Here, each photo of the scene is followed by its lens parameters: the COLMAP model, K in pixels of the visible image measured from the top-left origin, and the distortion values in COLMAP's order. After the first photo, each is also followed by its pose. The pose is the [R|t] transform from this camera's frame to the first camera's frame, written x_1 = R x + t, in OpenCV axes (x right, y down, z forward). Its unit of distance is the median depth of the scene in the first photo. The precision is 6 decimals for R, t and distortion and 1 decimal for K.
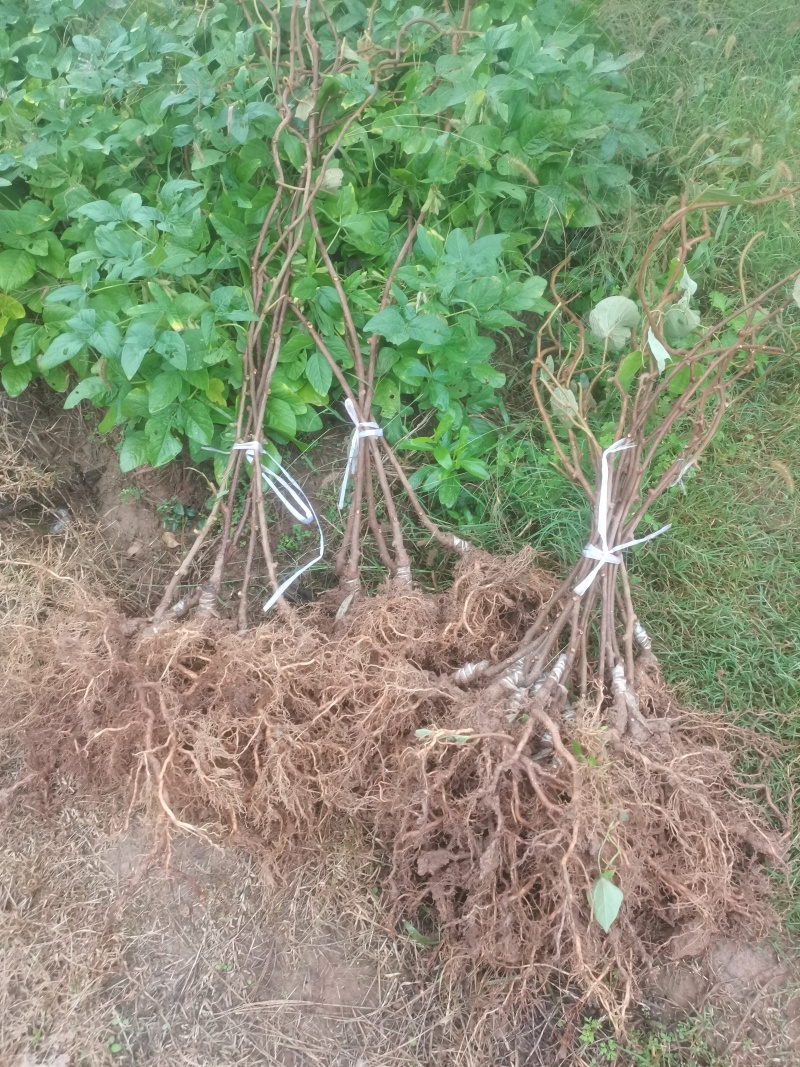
lens RADIAL K [[812.7, 0, 399.8], [0, 812.7, 539.8], [0, 0, 1]] dist [0.093125, -0.112383]
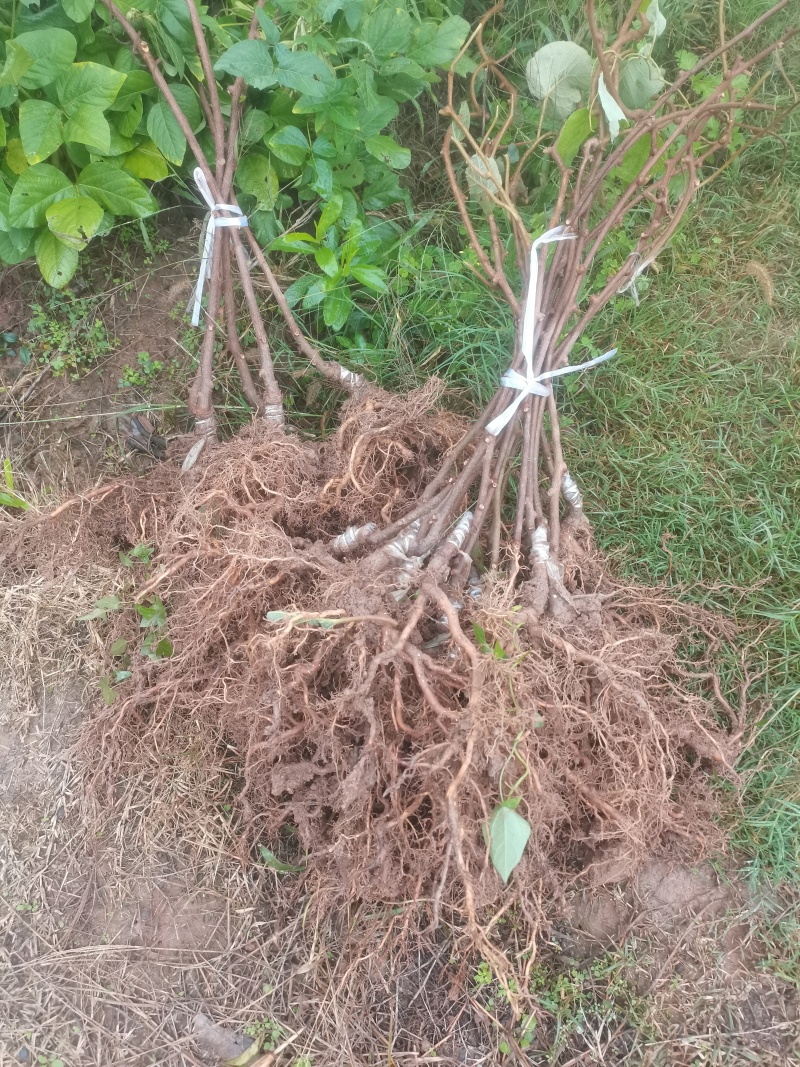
lens RADIAL K [[812.7, 0, 399.8], [0, 812.7, 539.8], [0, 0, 1]] dist [0.093125, -0.112383]
pose [[0.996459, 0.001248, 0.084066, 0.071347], [-0.013737, 0.988870, 0.148147, 0.053315], [-0.082945, -0.148778, 0.985386, 0.254589]]
